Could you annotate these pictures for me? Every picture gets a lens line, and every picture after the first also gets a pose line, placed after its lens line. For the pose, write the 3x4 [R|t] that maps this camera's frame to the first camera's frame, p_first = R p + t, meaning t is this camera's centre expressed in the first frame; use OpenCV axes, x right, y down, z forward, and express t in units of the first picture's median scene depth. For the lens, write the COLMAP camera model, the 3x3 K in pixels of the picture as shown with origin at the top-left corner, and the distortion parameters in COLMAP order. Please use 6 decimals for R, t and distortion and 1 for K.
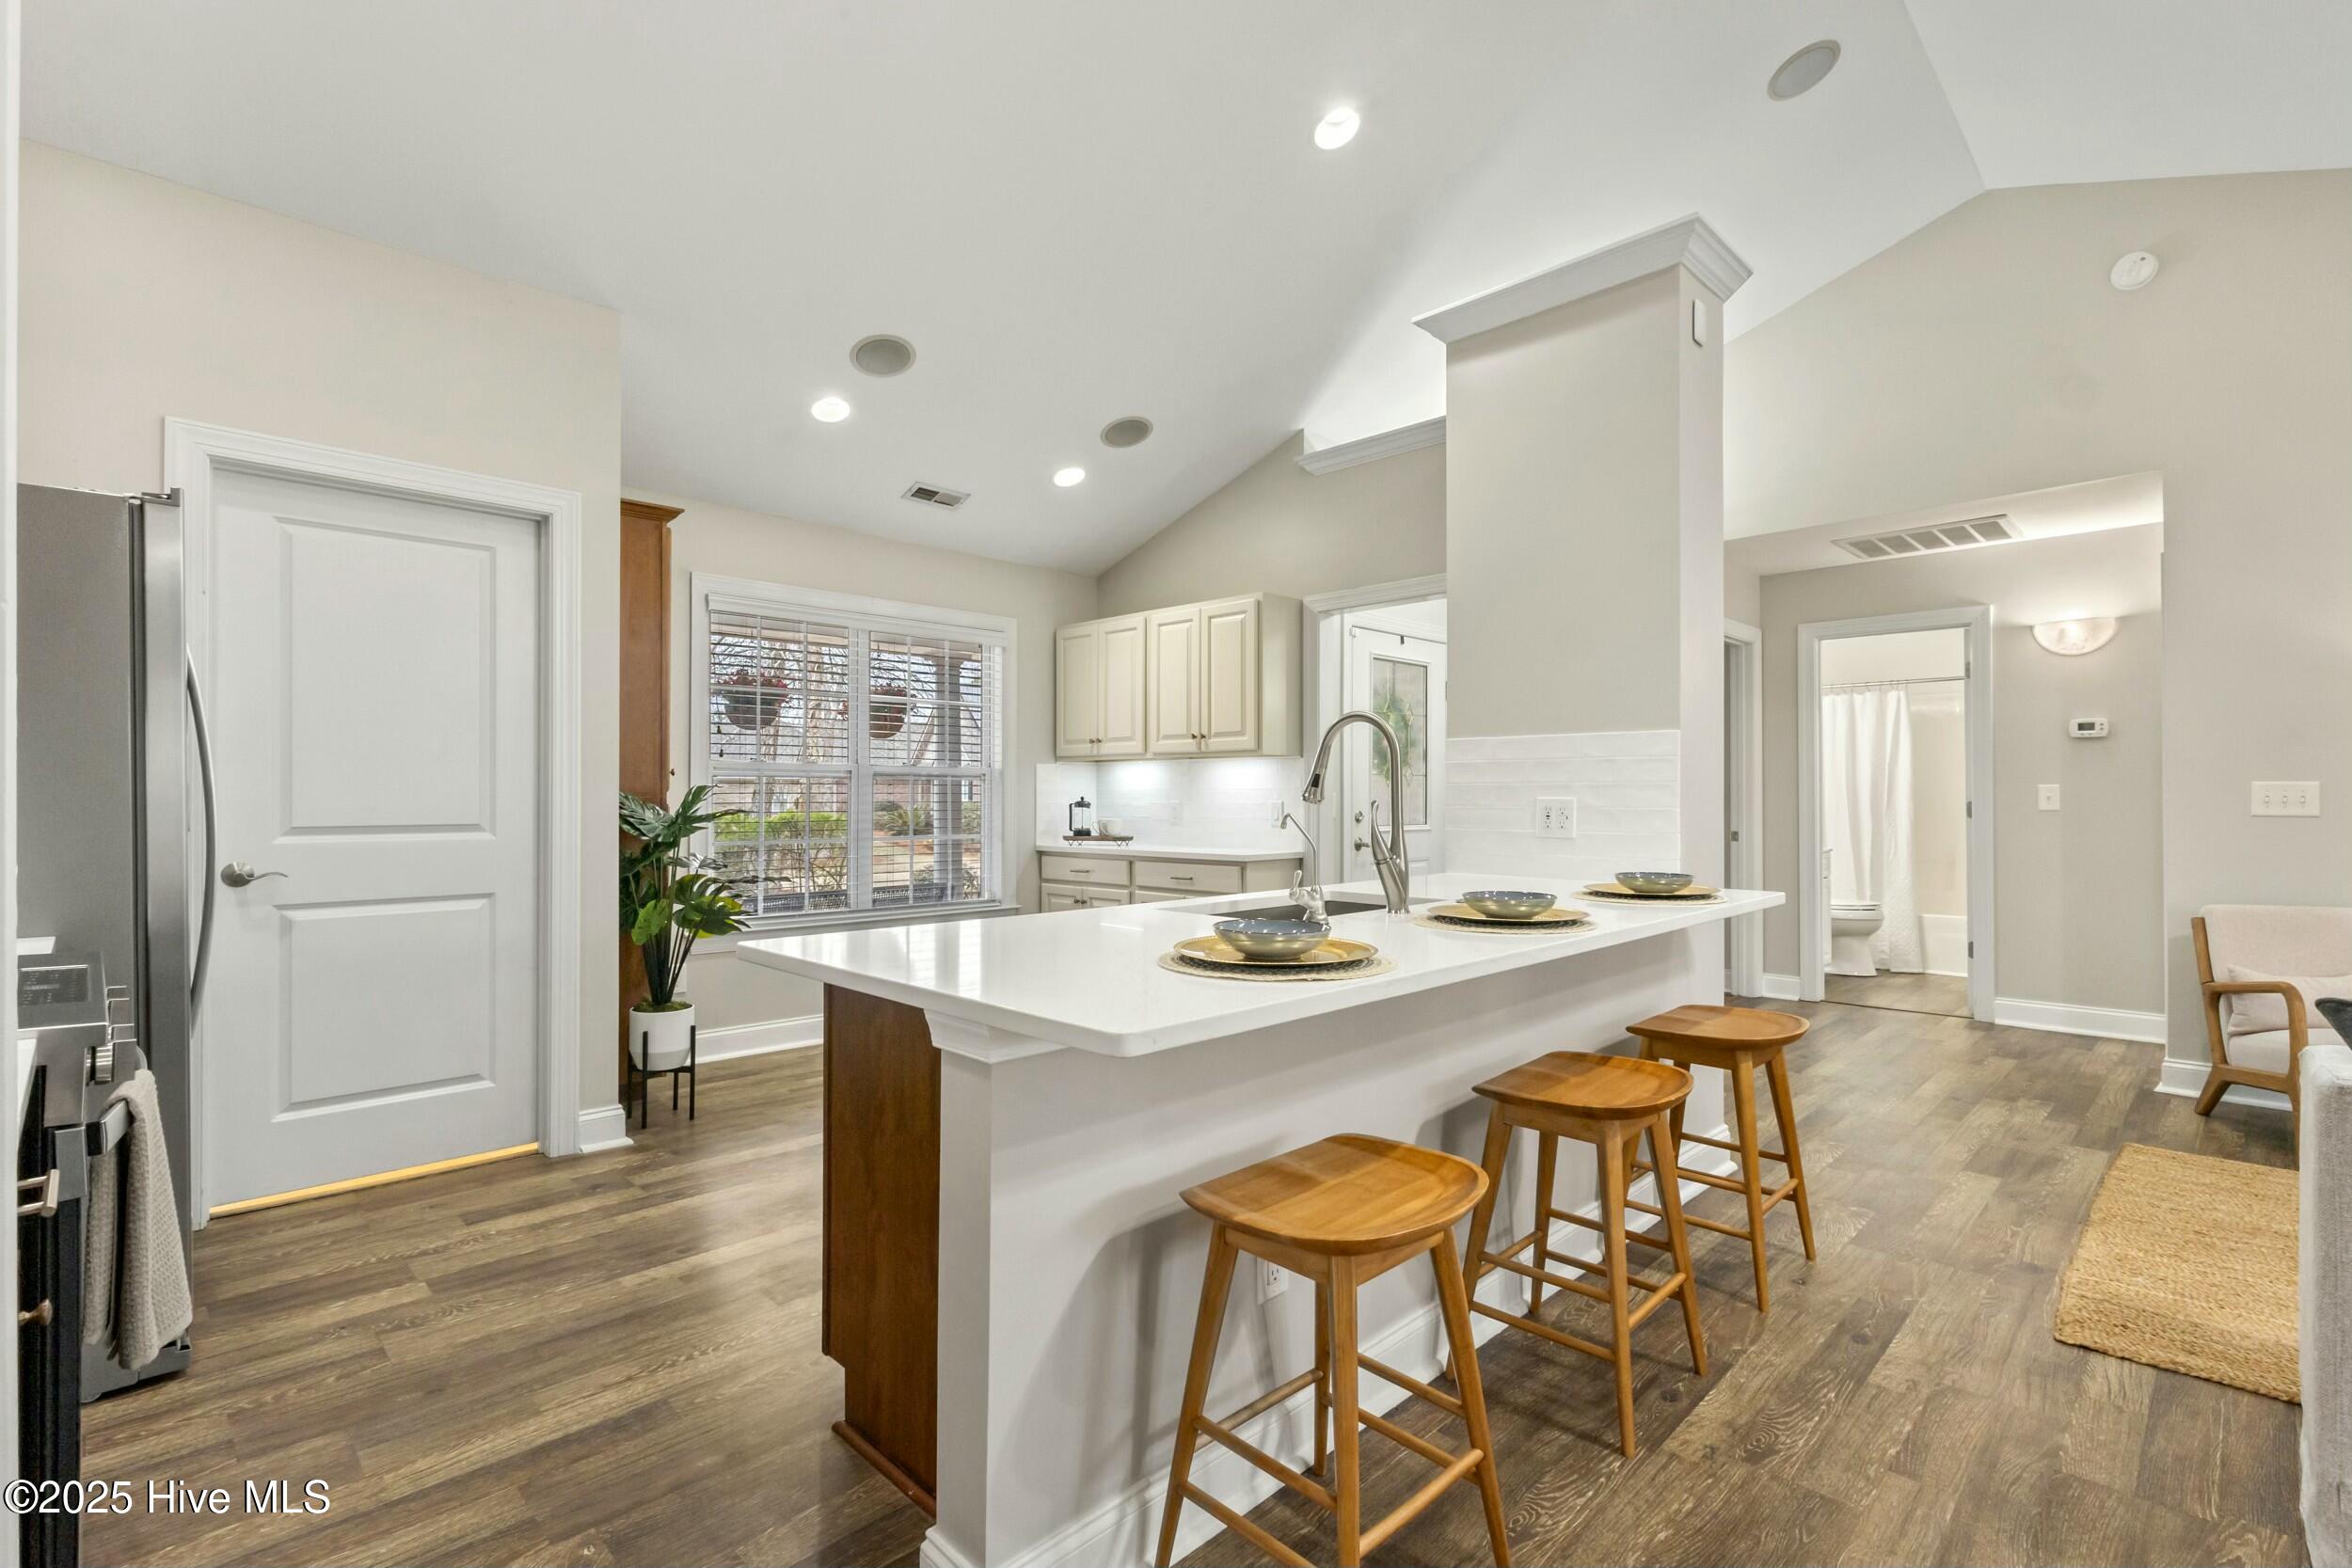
lens RADIAL K [[1084.7, 0, 1172.0], [0, 1084.7, 793.9], [0, 0, 1]] dist [0.000625, 0.000273]
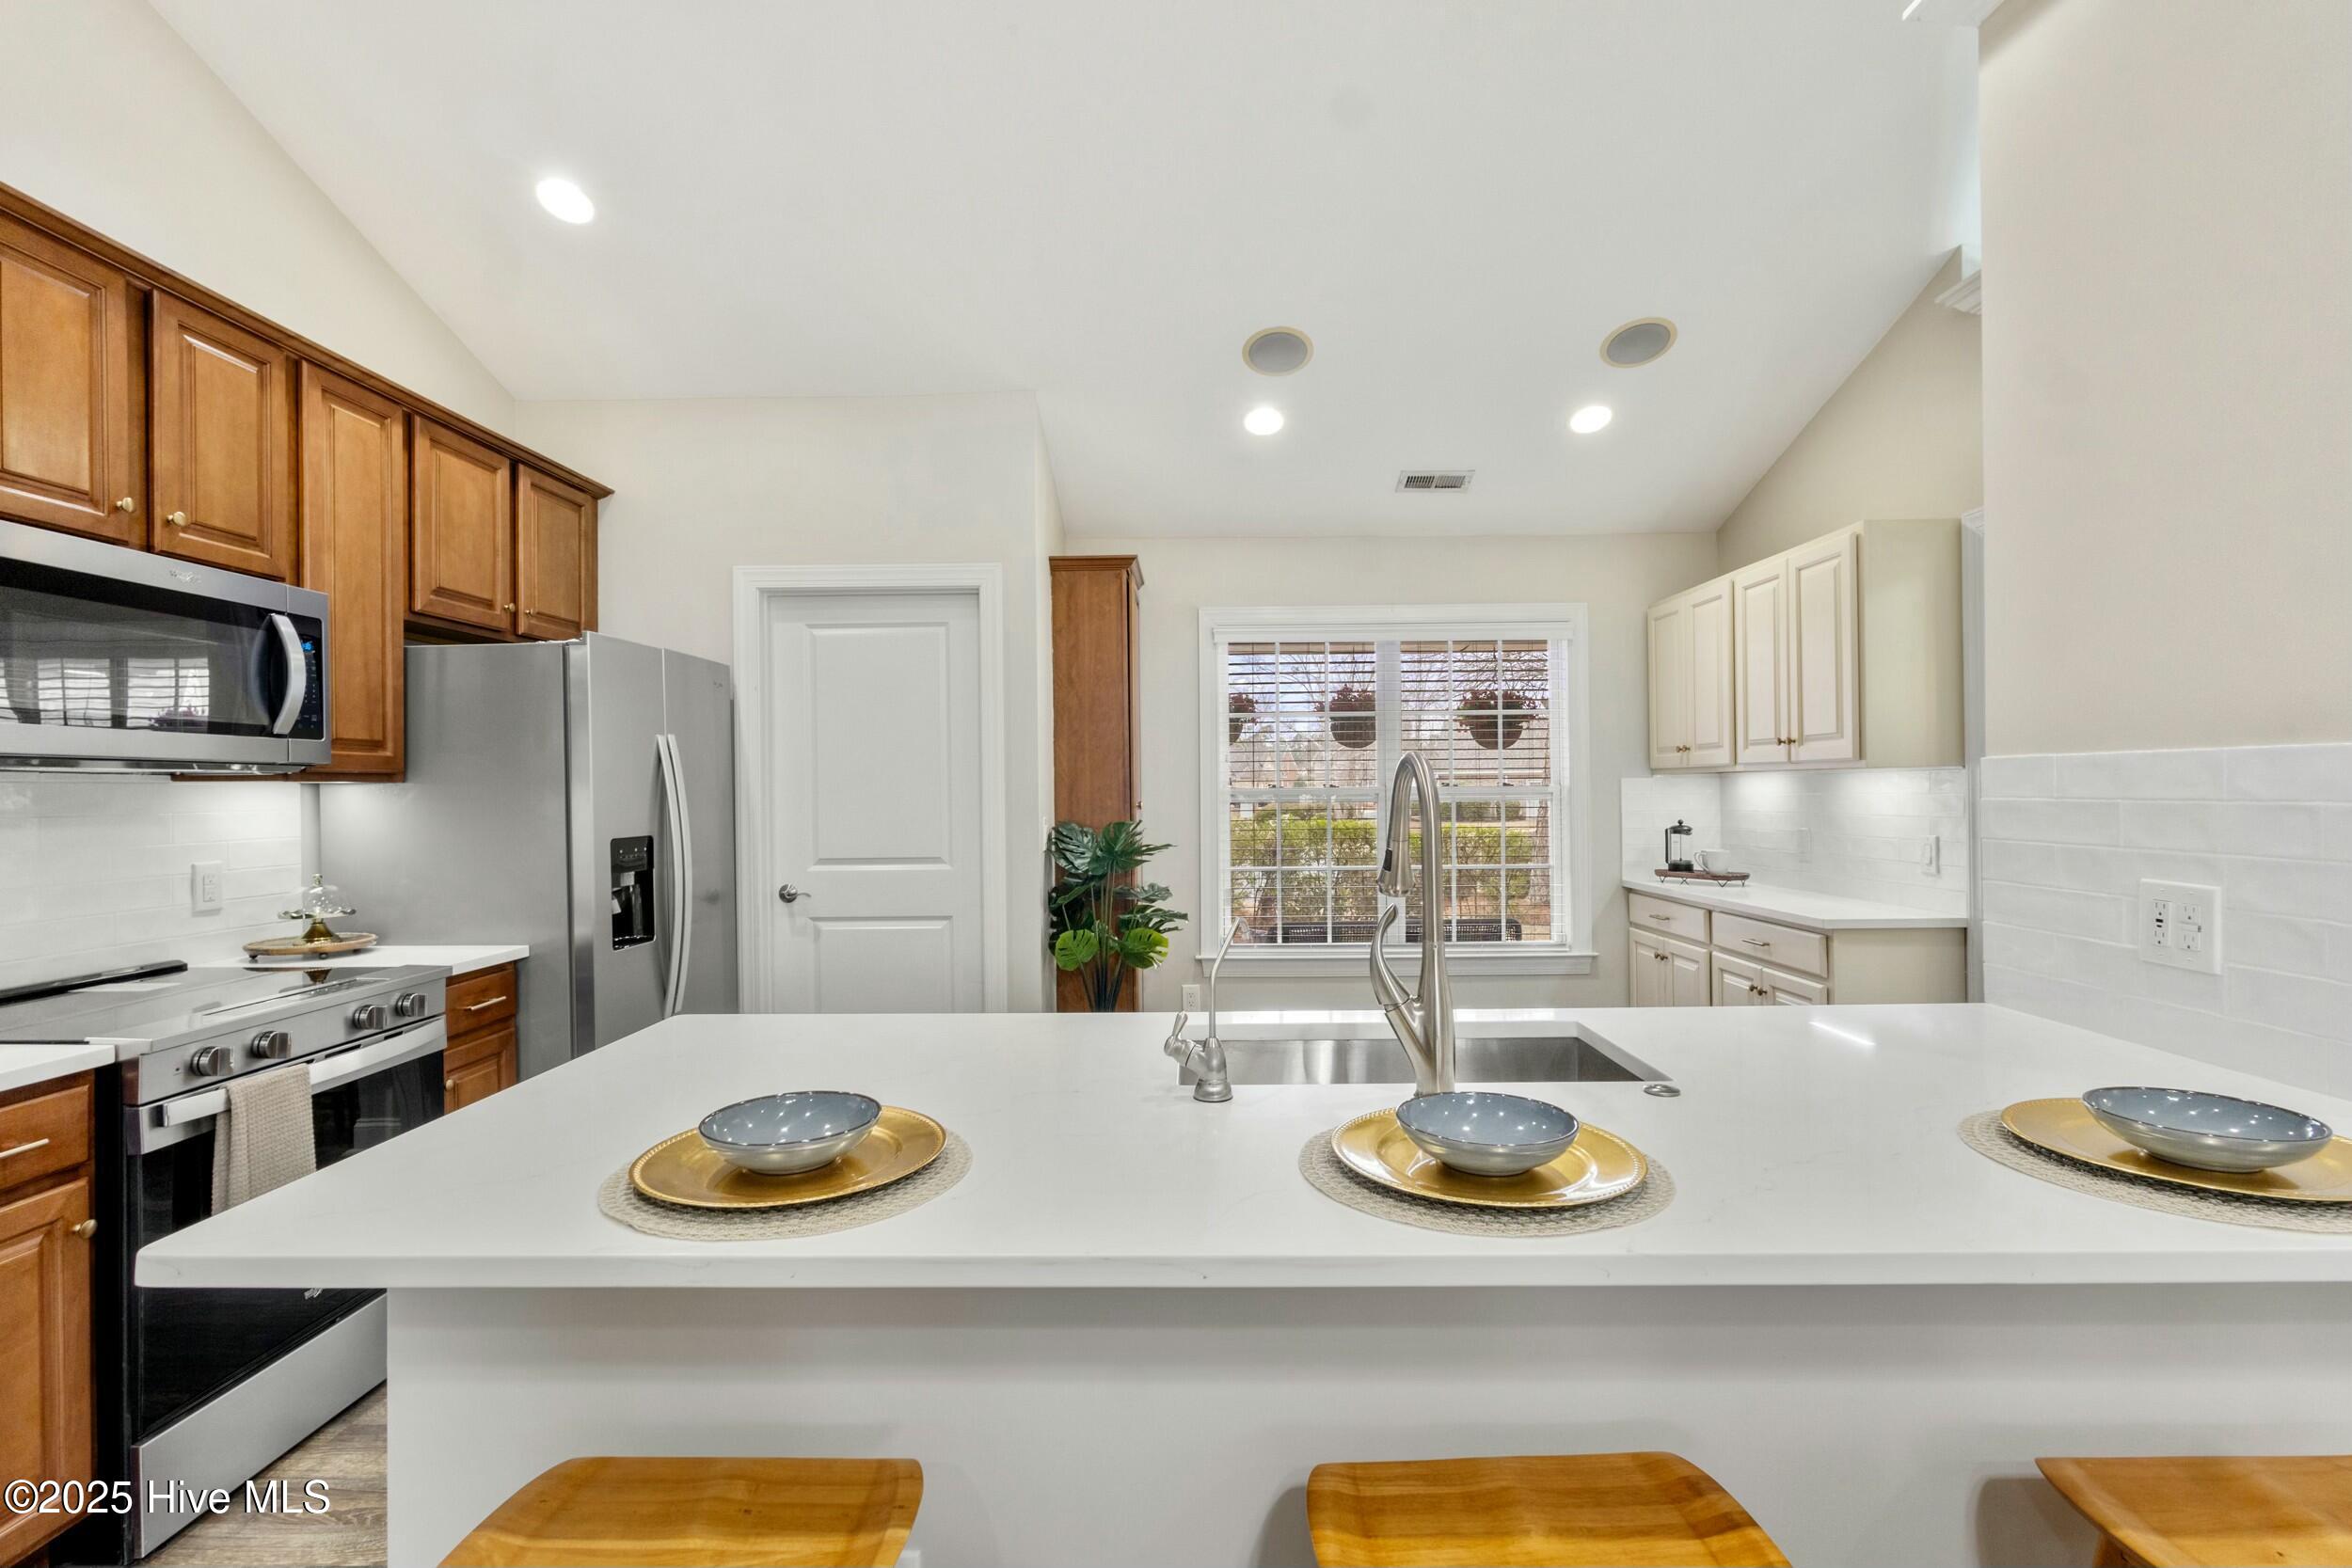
lens RADIAL K [[1084.7, 0, 1167.4], [0, 1084.7, 785.9], [0, 0, 1]] dist [0.000625, 0.000273]
pose [[0.694392, -0.011086, -0.719512, 0.296068], [0.013312, 0.999908, -0.002559, -0.033283], [0.719474, -0.007801, 0.694476, 0.270016]]
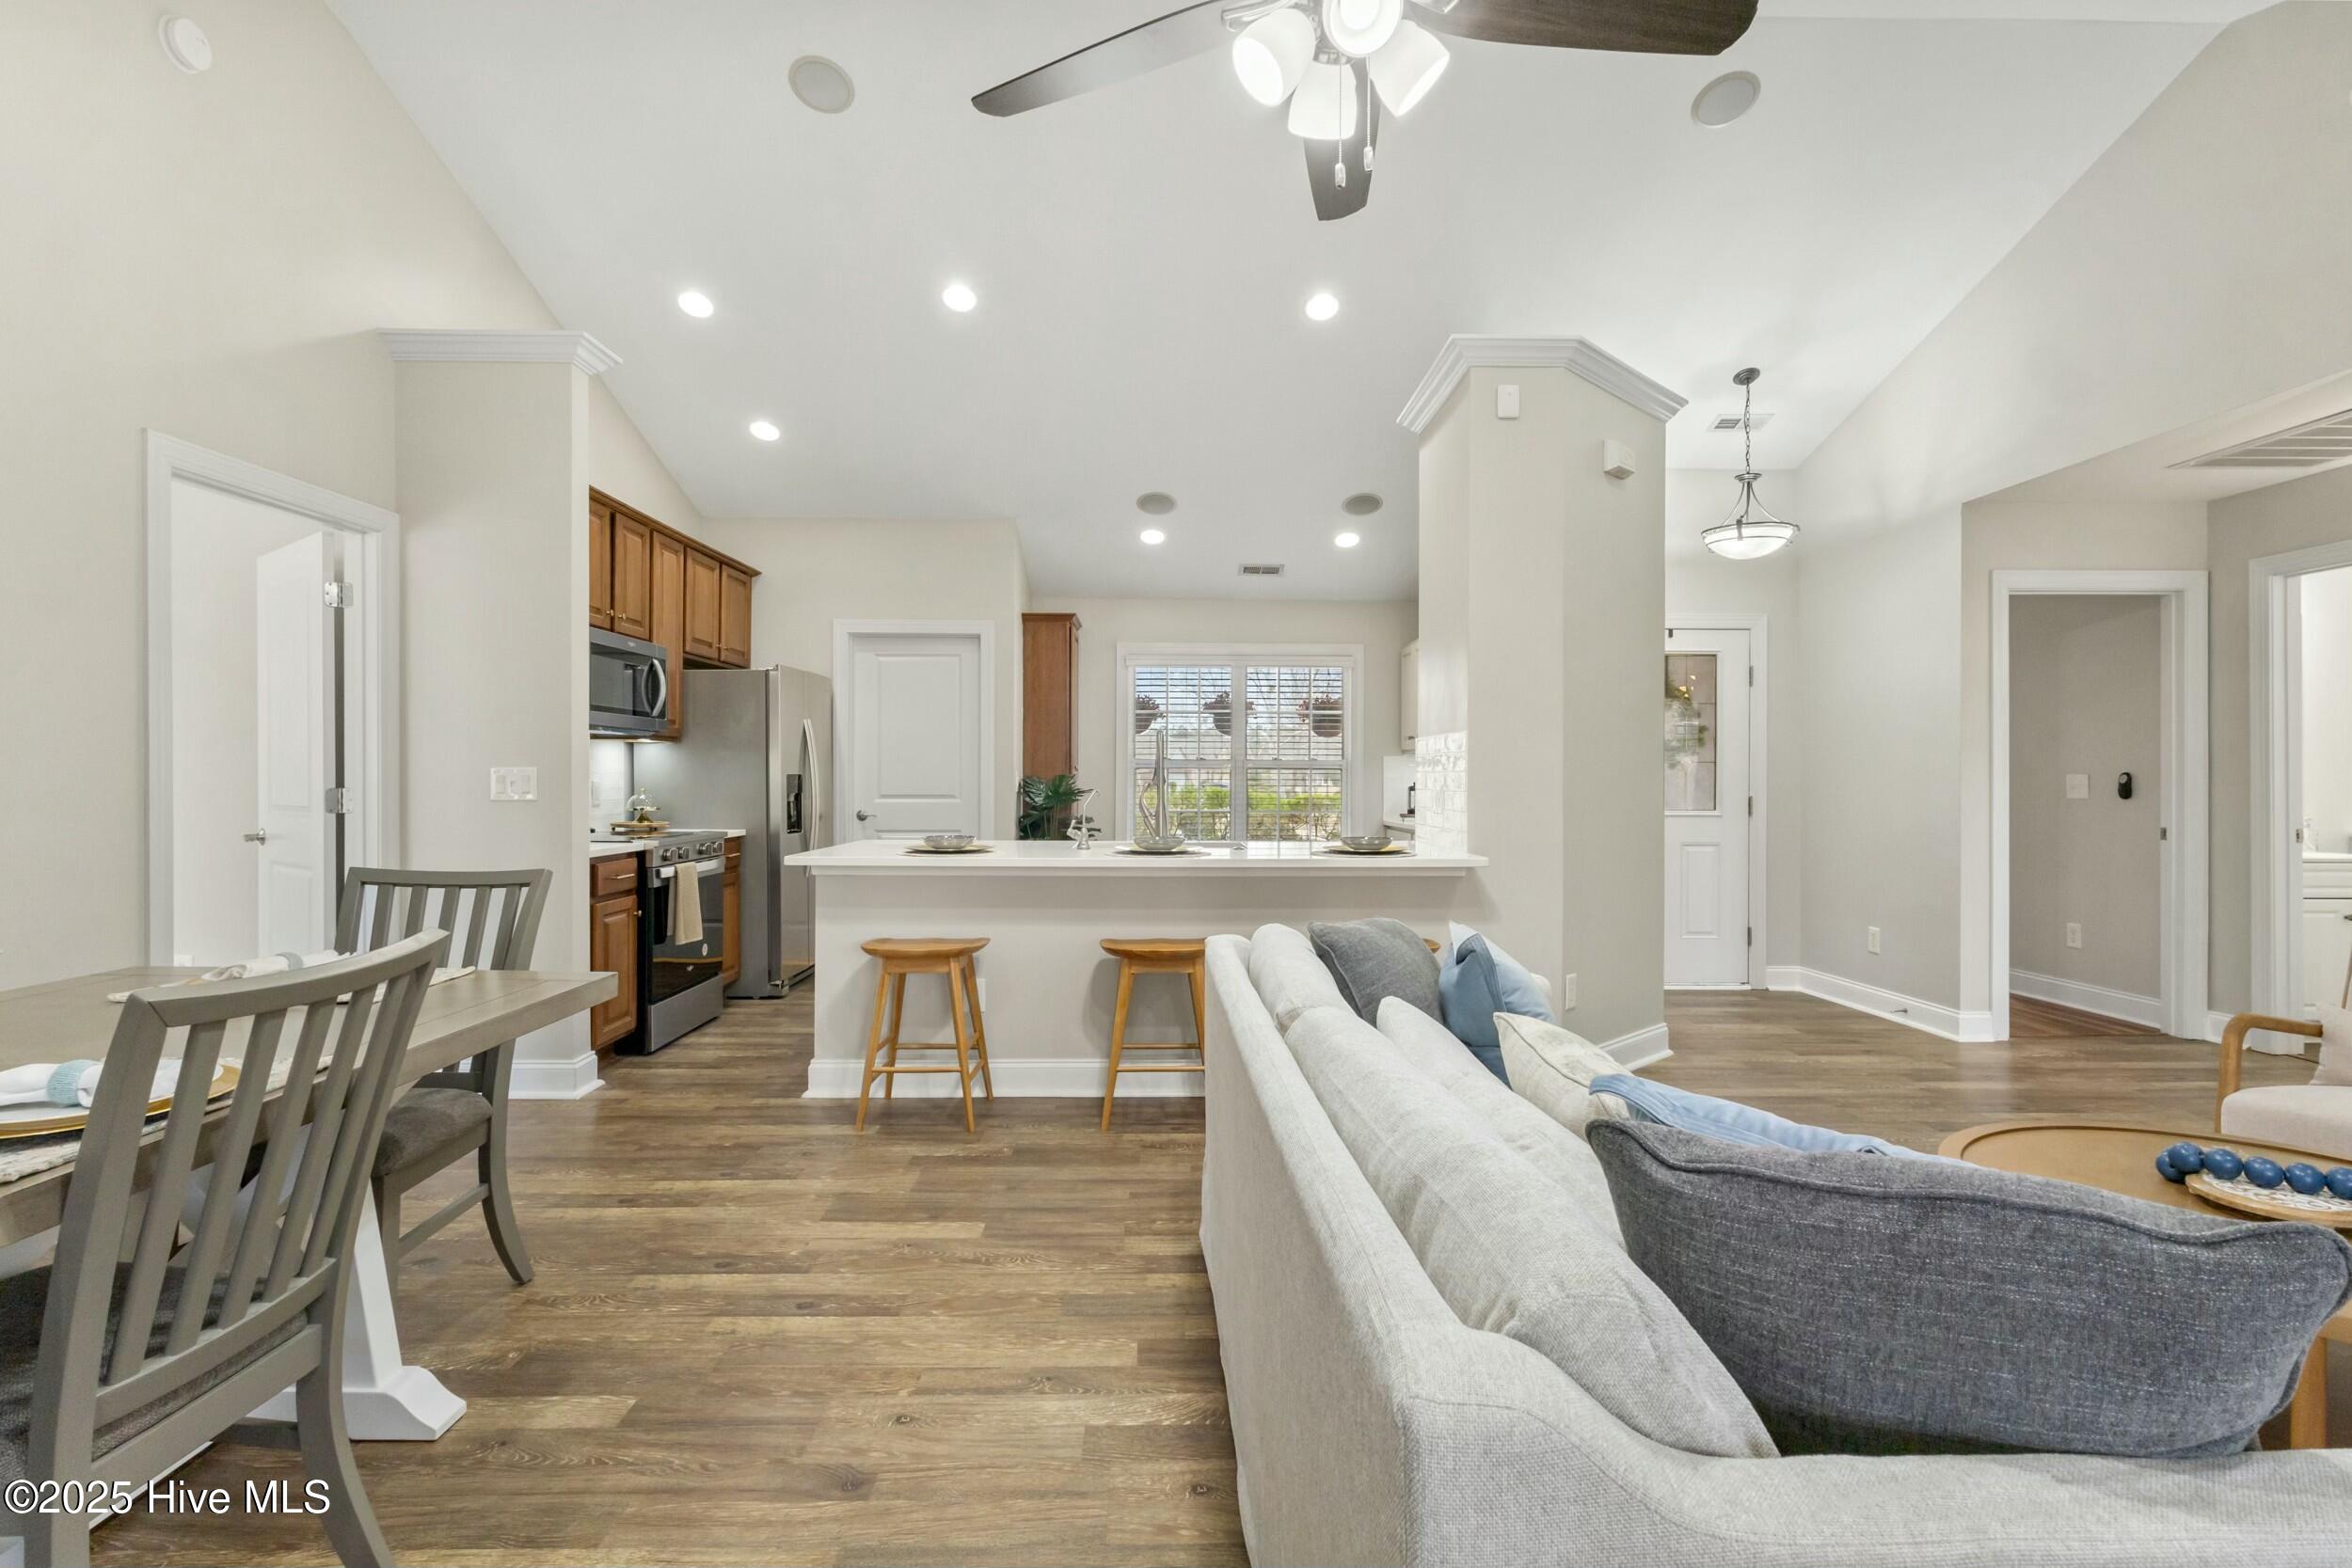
lens RADIAL K [[1084.7, 0, 1152.0], [0, 1084.7, 776.3], [0, 0, 1]] dist [0.000625, 0.000273]
pose [[0.711271, -0.001127, -0.702917, 0.771842], [-0.000843, 0.999997, -0.002456, -0.001066], [0.702917, 0.002339, 0.711268, -0.120599]]
